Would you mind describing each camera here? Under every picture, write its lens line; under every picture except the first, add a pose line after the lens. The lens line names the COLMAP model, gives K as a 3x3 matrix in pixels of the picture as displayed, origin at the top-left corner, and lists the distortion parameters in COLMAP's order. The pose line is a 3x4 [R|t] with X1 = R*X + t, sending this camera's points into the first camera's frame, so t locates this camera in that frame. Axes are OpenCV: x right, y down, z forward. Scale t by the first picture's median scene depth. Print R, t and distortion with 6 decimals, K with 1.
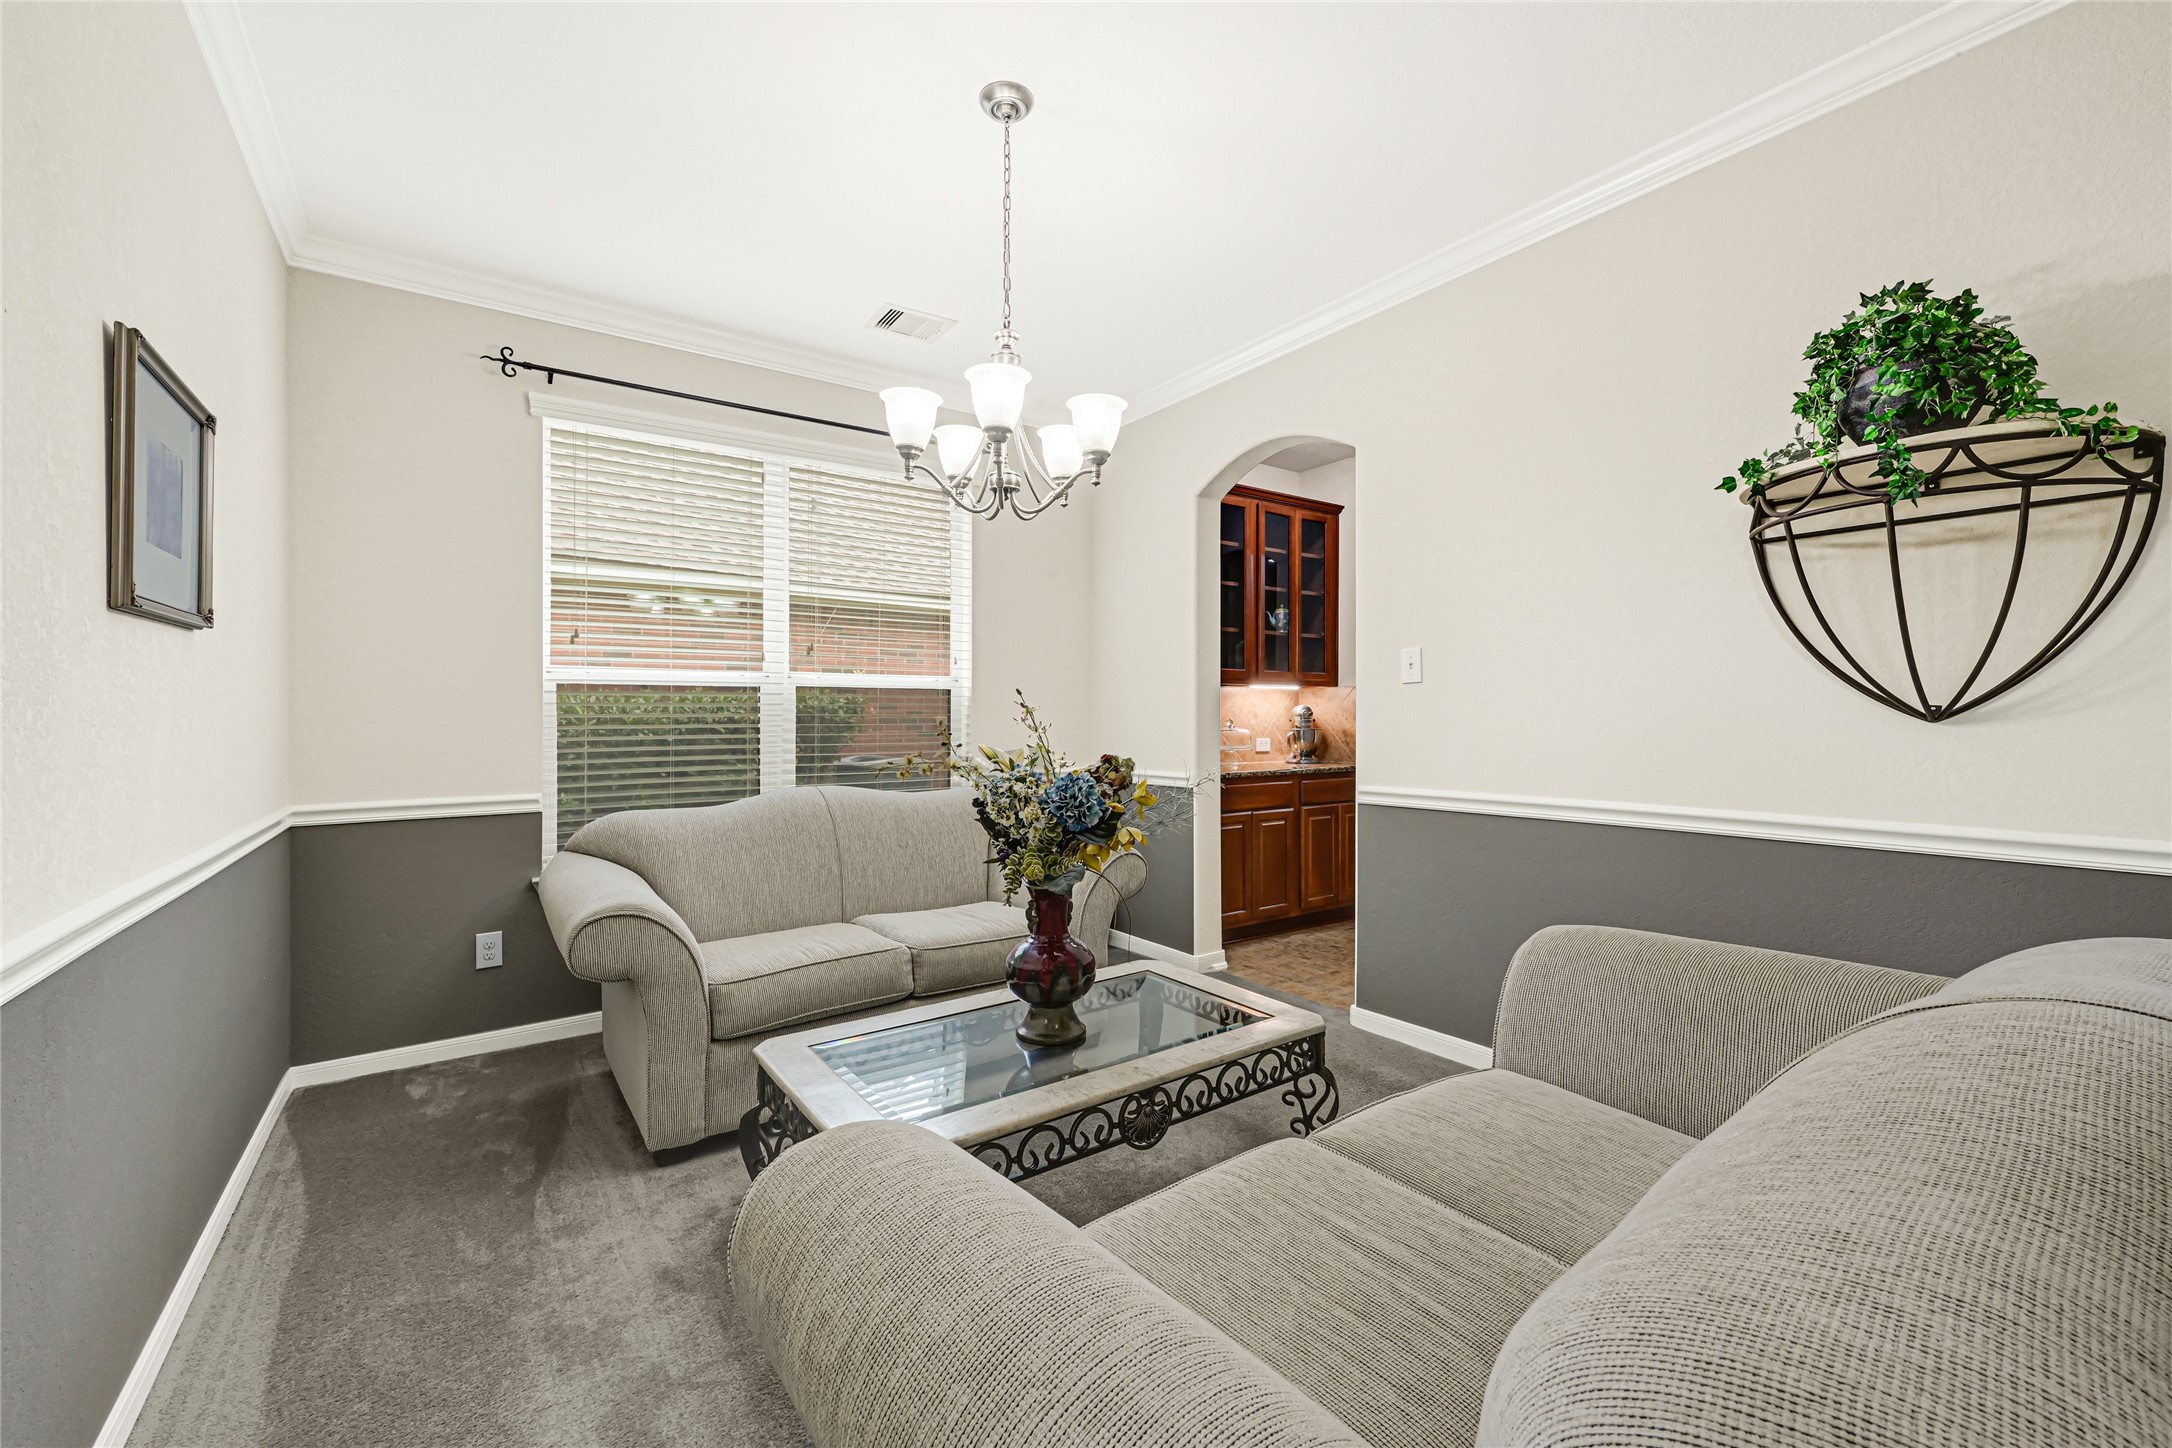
lens RADIAL K [[872.7, 0, 1093.0], [0, 872.7, 722.9], [0, 0, 1]] dist [0.003586, 0.000308]
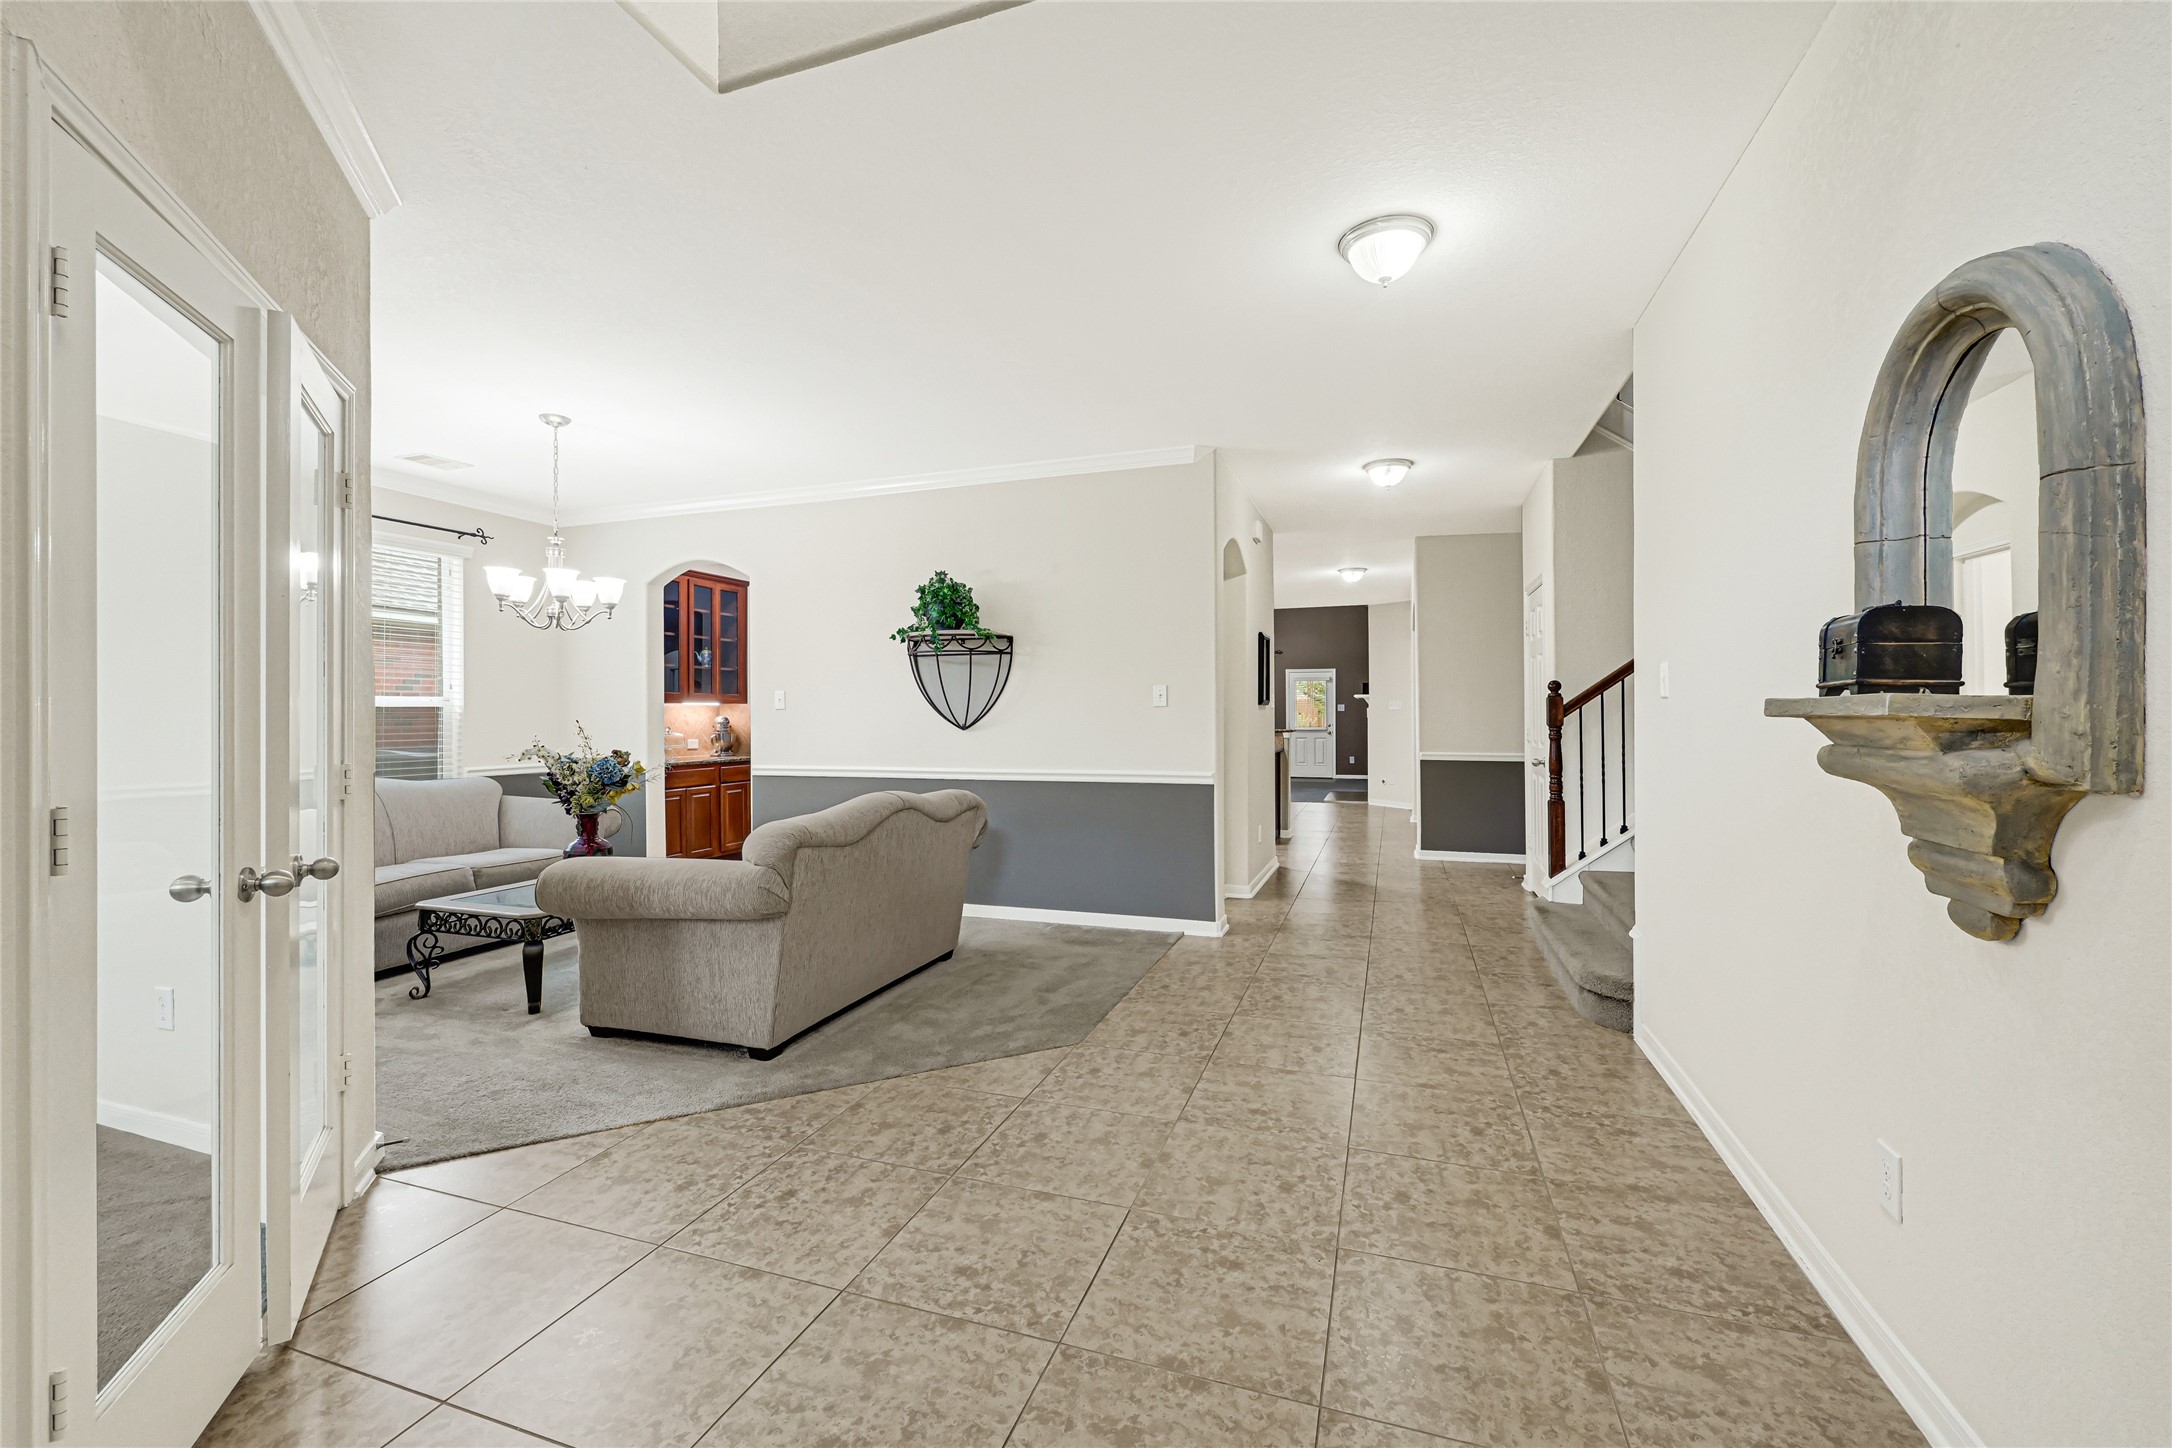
lens RADIAL K [[872.7, 0, 1085.2], [0, 872.7, 719.5], [0, 0, 1]] dist [0.003586, 0.000308]
pose [[0.813999, -0.004127, 0.580851, -0.131229], [0.004573, 0.999989, 0.000697, -0.014786], [-0.580848, 0.002089, 0.814009, -0.624116]]
